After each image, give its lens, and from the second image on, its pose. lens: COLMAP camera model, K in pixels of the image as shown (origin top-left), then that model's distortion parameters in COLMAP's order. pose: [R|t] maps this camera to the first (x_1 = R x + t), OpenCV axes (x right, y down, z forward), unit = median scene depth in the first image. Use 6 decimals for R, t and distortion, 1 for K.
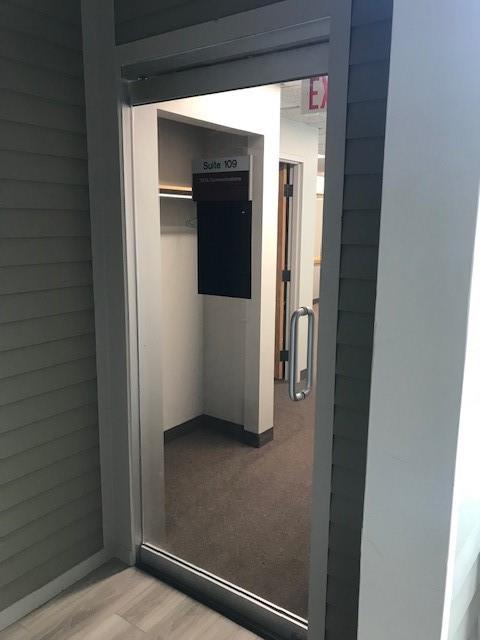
lens RADIAL K [[531.0, 0, 240.2], [0, 531.0, 320.4], [0, 0, 1]] dist [0.035848, -0.009386]
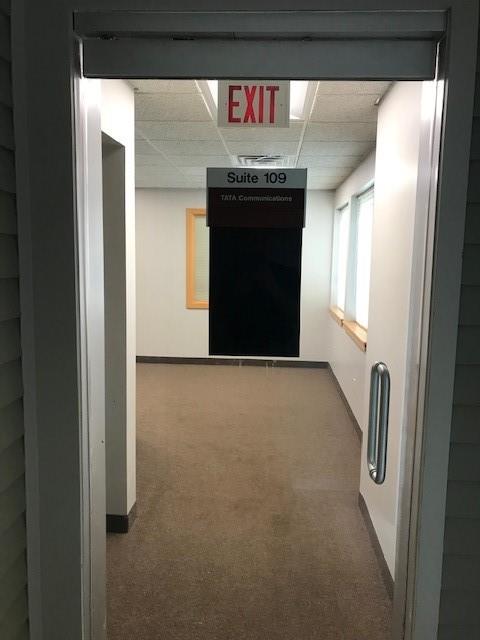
lens RADIAL K [[531.0, 0, 238.1], [0, 531.0, 322.3], [0, 0, 1]] dist [0.035848, -0.009386]
pose [[0.853896, -0.063843, 0.516513, -0.405234], [0.088186, 0.995845, -0.022698, -0.076238], [-0.512918, 0.064931, 0.855978, 0.373193]]
